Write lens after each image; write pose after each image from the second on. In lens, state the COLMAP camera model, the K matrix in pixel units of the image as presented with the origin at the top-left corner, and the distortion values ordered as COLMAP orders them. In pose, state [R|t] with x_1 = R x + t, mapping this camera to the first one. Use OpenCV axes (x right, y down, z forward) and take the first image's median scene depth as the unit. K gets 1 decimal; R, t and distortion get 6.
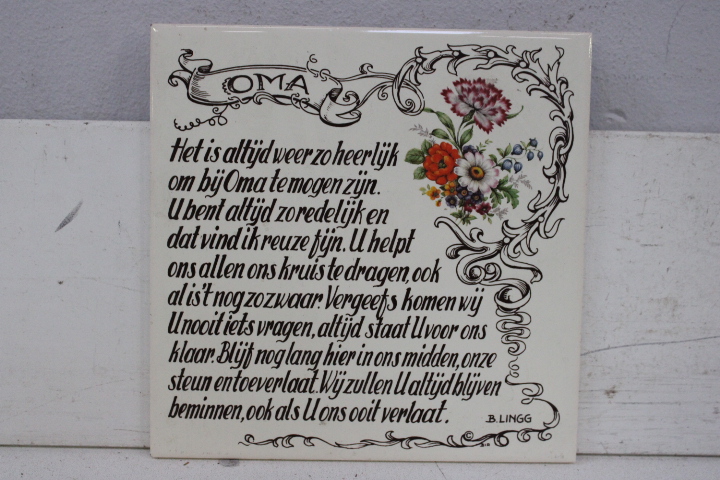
lens RADIAL K [[951.5, 0, 360.0], [0, 951.5, 240.0], [0, 0, 1]] dist [-0.082377, 0.139681]
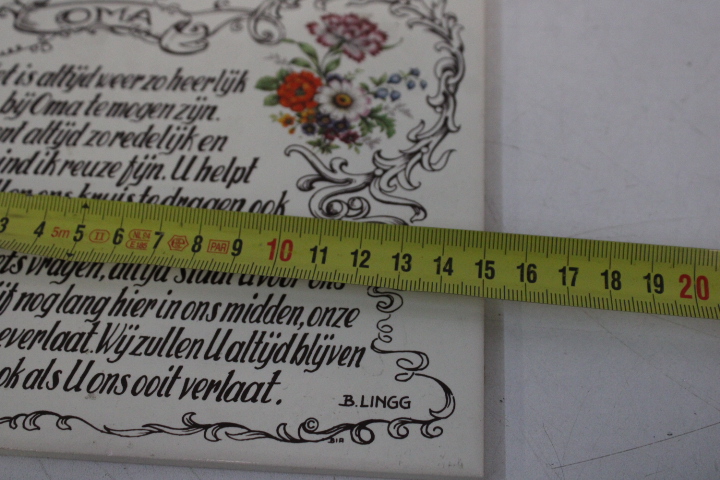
lens RADIAL K [[951.5, 0, 360.0], [0, 951.5, 240.0], [0, 0, 1]] dist [-0.082377, 0.139681]
pose [[0.997783, 0.018659, -0.063877, 0.187685], [-0.052217, 0.814567, -0.577715, 0.476354], [0.041253, 0.579770, 0.813735, 0.415796]]
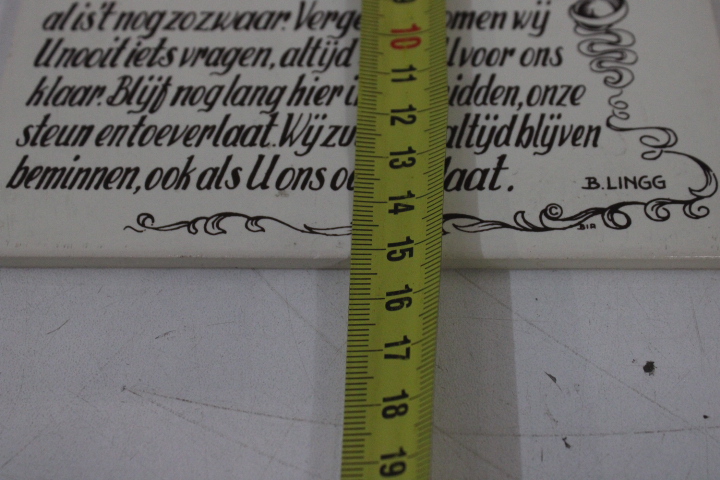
lens RADIAL K [[951.5, 0, 360.0], [0, 951.5, 240.0], [0, 0, 1]] dist [-0.082377, 0.139681]
pose [[0.999325, -0.021180, -0.030026, 0.021421], [0.001444, 0.839170, -0.543868, 0.516474], [0.036716, 0.543457, 0.838634, 0.561679]]
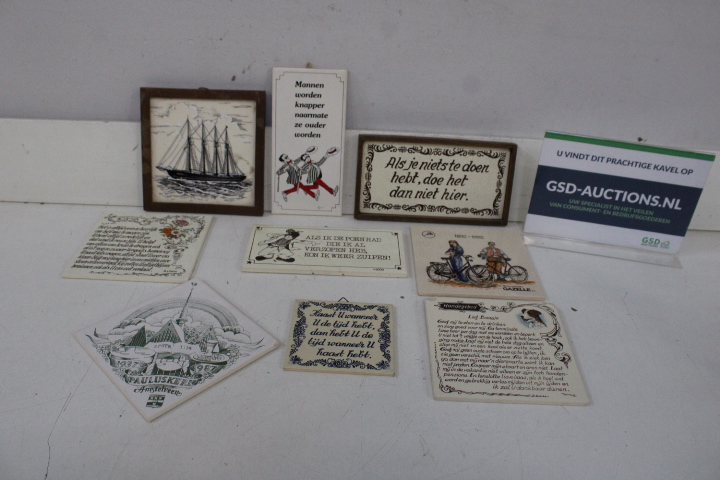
lens RADIAL K [[604.3, 0, 360.0], [0, 604.3, 240.0], [0, 0, 1]] dist [-0.176542, 0.158792]
pose [[0.998788, 0.017988, 0.045813, 0.732249], [0.032429, 0.459703, -0.887481, 2.029861], [-0.037024, 0.887891, 0.458562, -0.079231]]
